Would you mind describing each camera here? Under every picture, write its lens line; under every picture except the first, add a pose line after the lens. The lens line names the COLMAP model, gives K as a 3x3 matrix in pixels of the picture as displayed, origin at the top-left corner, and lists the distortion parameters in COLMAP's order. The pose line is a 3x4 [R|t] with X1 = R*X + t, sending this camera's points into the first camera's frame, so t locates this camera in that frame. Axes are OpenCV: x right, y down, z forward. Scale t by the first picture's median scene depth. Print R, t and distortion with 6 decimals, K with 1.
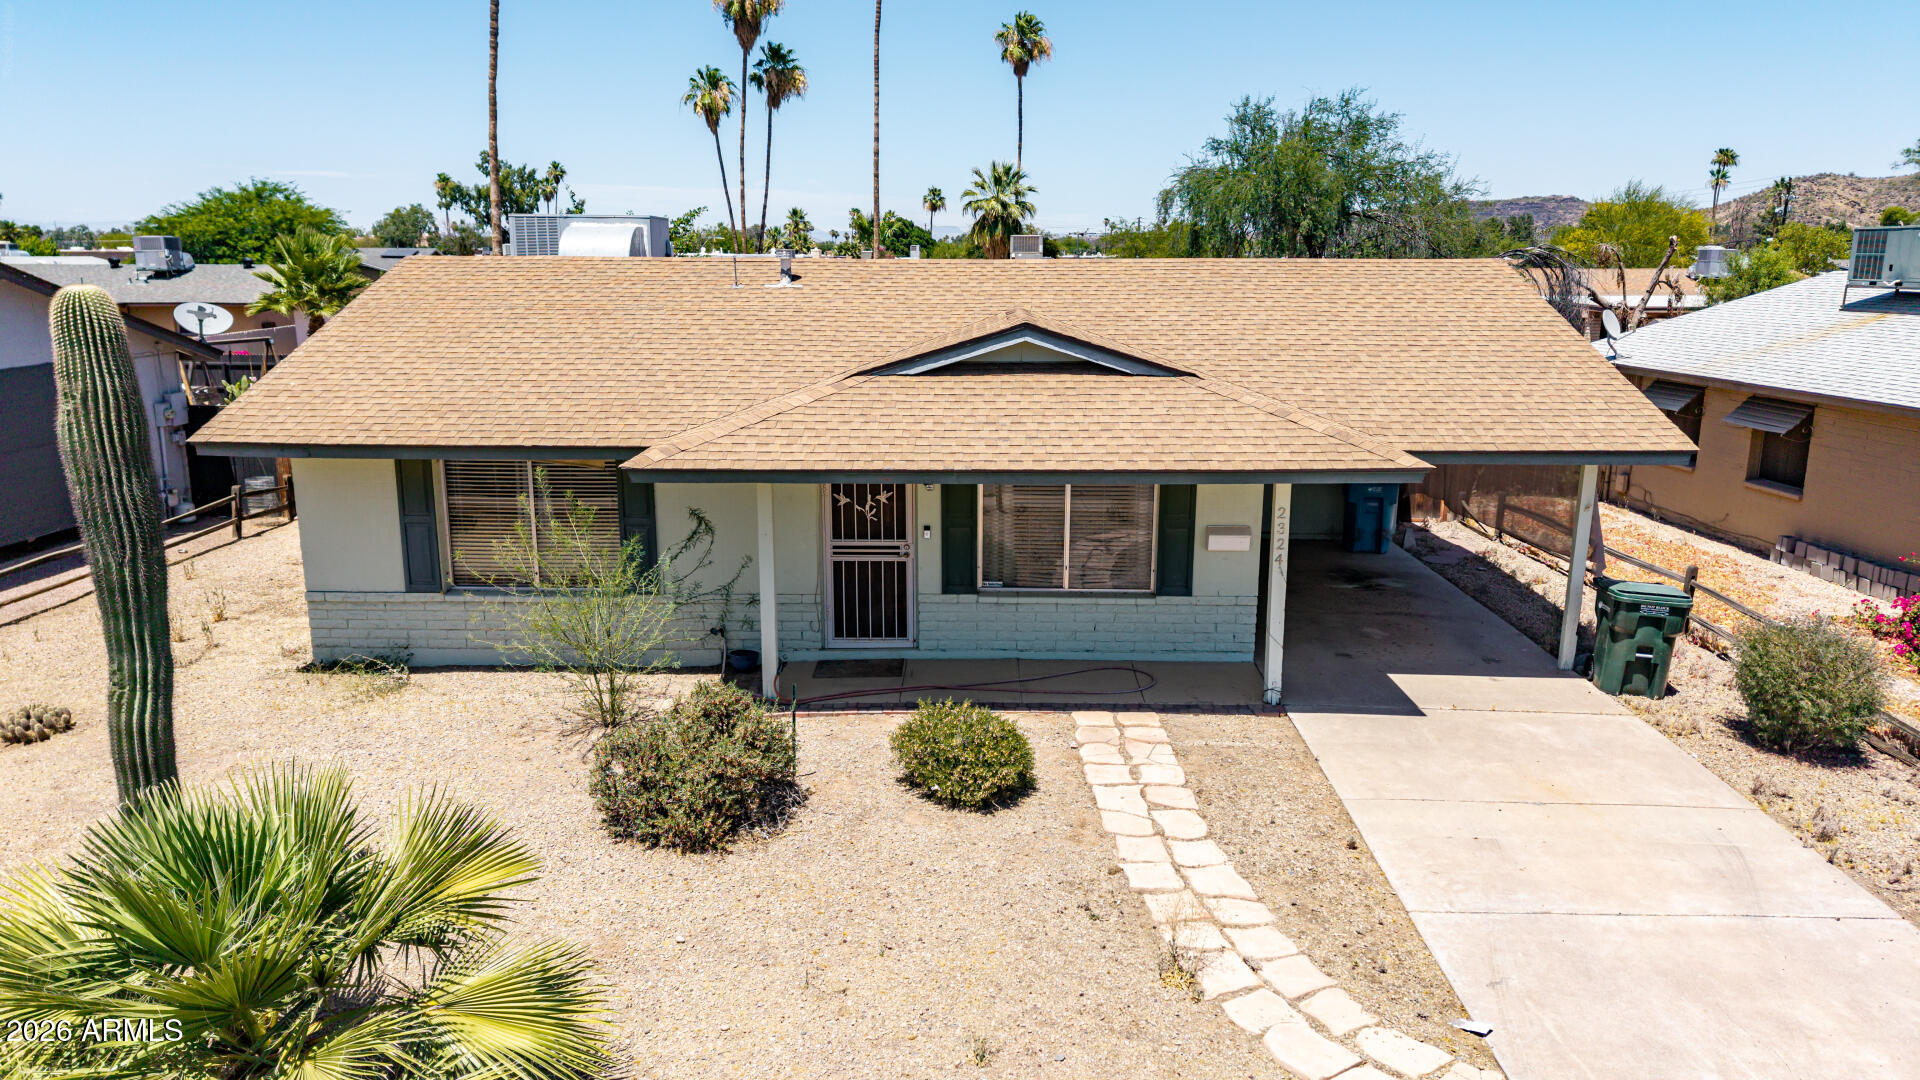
lens RADIAL K [[1279.9, 0, 962.5], [0, 1279.9, 554.3], [0, 0, 1]] dist [0.032439, -0.034351]
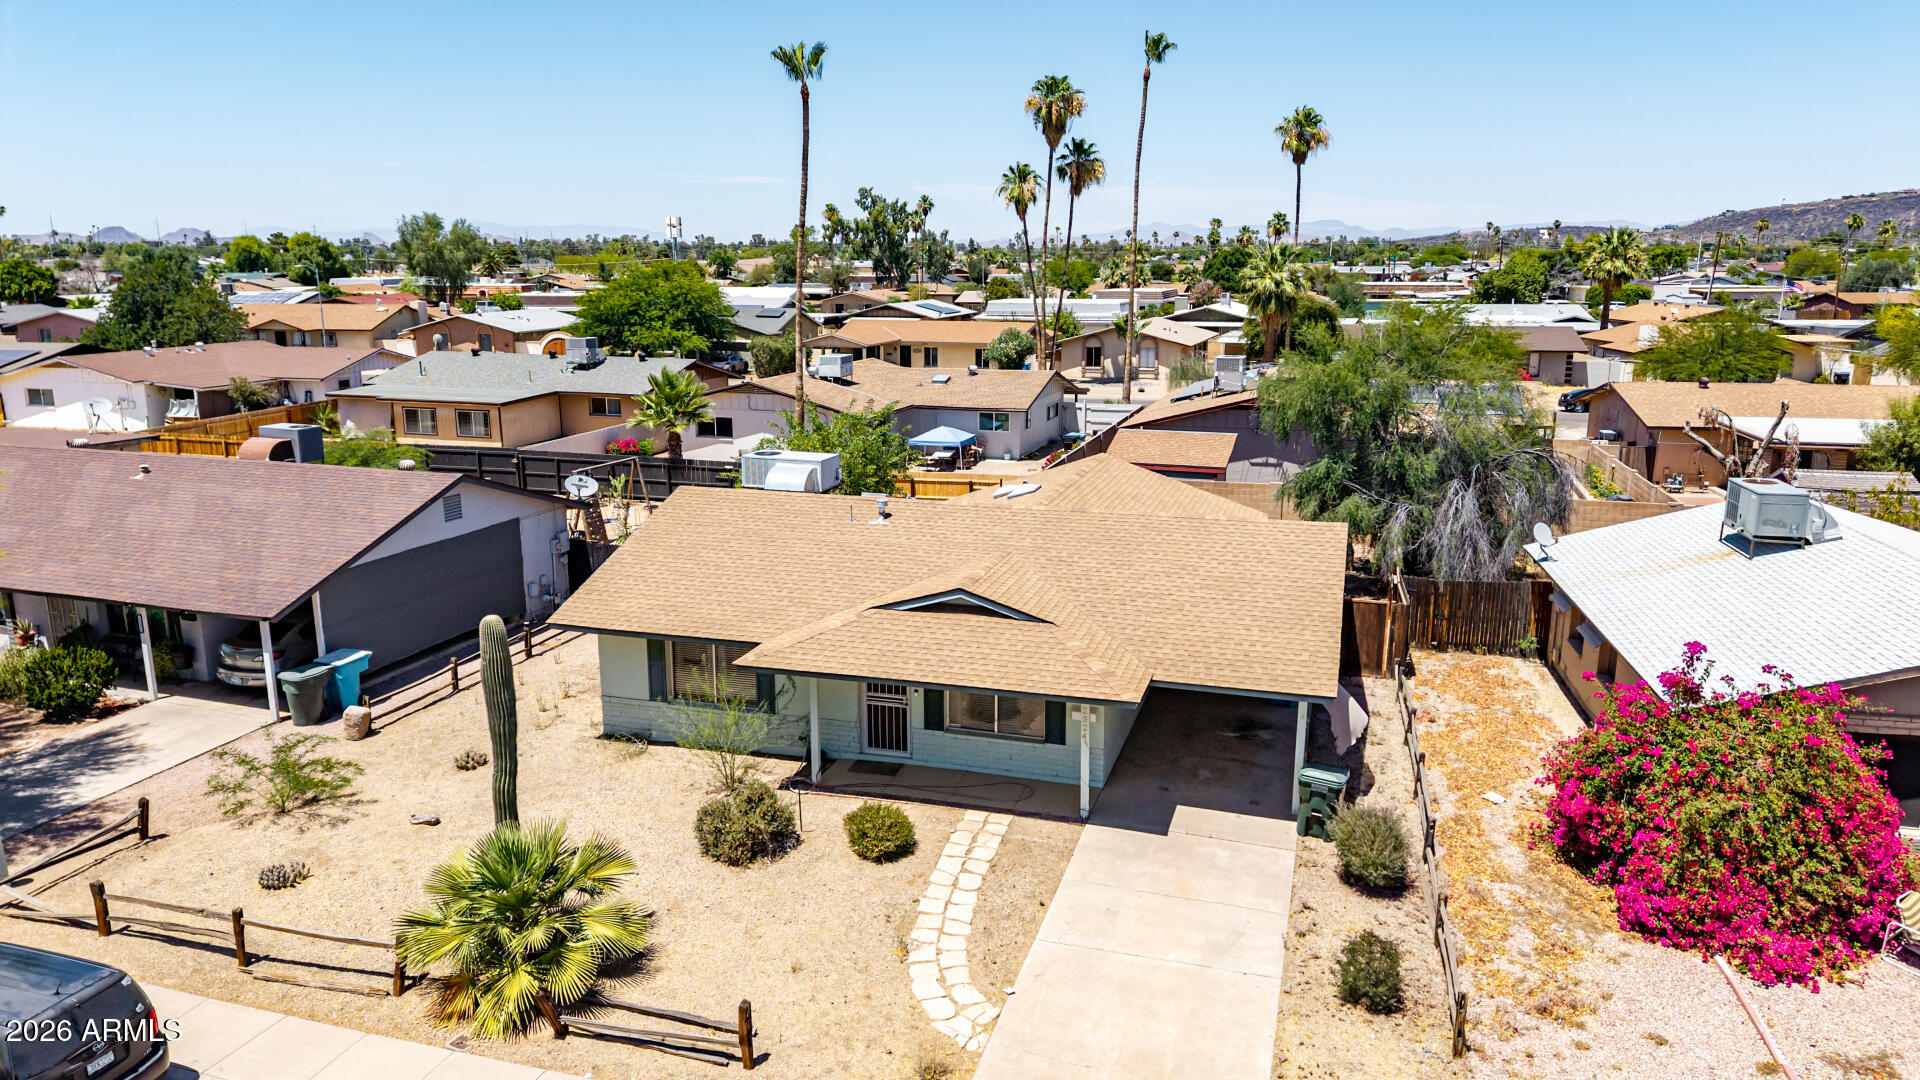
lens RADIAL K [[1279.9, 0, 960.7], [0, 1279.9, 545.9], [0, 0, 1]] dist [0.032439, -0.034351]
pose [[0.960440, 0.057718, -0.272441, 0.488827], [-0.058992, 0.998252, 0.003519, -0.226540], [0.272168, 0.012692, 0.962166, -0.656120]]
